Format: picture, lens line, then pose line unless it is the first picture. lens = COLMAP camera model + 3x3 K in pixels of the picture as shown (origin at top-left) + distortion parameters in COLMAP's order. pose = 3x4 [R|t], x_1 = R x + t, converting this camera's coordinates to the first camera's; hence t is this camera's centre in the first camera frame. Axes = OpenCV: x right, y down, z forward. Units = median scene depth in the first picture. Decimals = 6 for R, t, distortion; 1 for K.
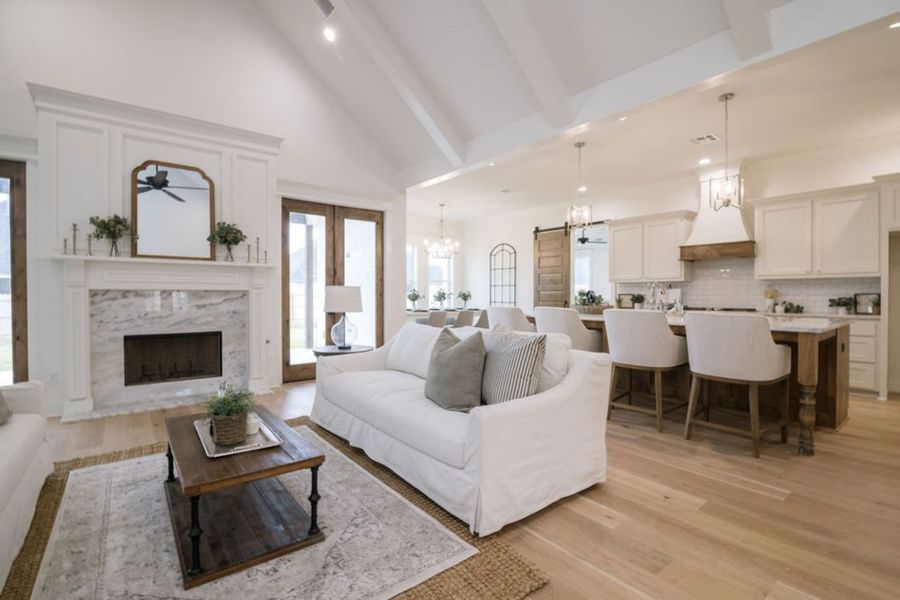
lens RADIAL K [[414.5, 0, 451.9], [0, 414.5, 301.4], [0, 0, 1]] dist [-0.014018, 0.000376]
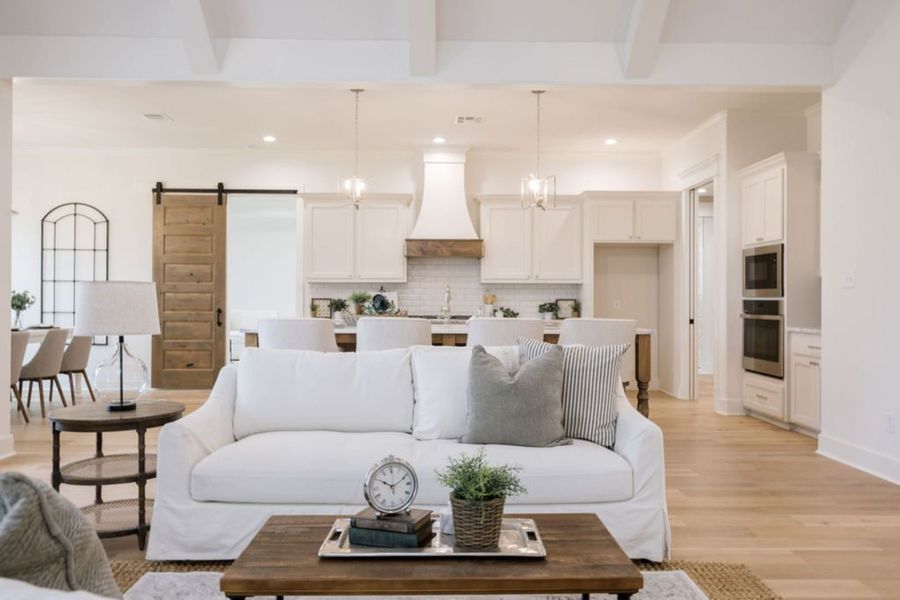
lens RADIAL K [[682.3, 0, 452.5], [0, 682.3, 294.0], [0, 0, 1]] dist [-0.023031, 0.001455]
pose [[0.605230, 0.009148, 0.795998, -0.578904], [0.008860, 0.999795, -0.018227, -0.003108], [-0.796001, 0.018084, 0.605024, 0.183661]]
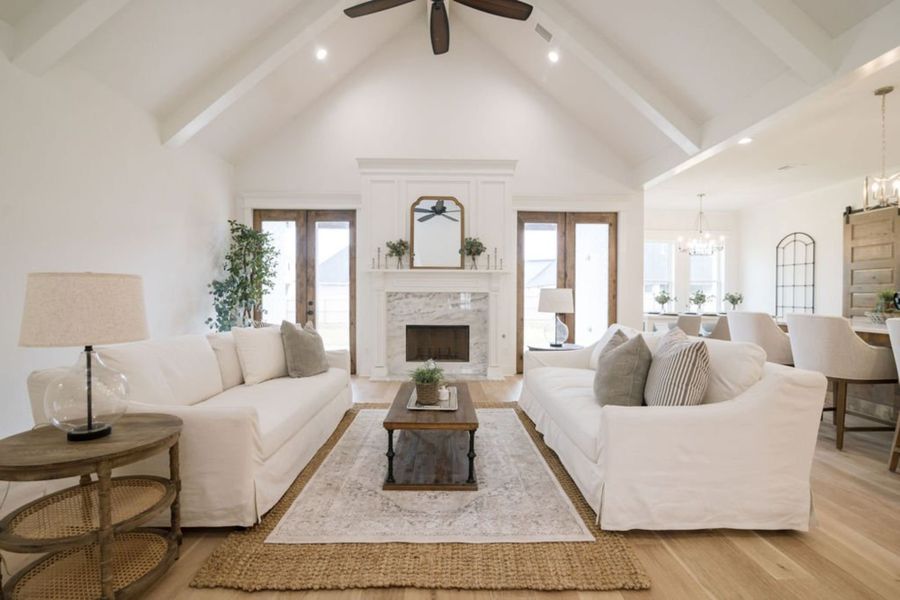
lens RADIAL K [[414.5, 0, 453.5], [0, 414.5, 301.8], [0, 0, 1]] dist [-0.014018, 0.000376]
pose [[0.798667, 0.011927, -0.601655, 0.155996], [-0.014207, 0.999899, 0.000962, 0.000895], [0.601605, 0.007779, 0.798756, -0.023597]]
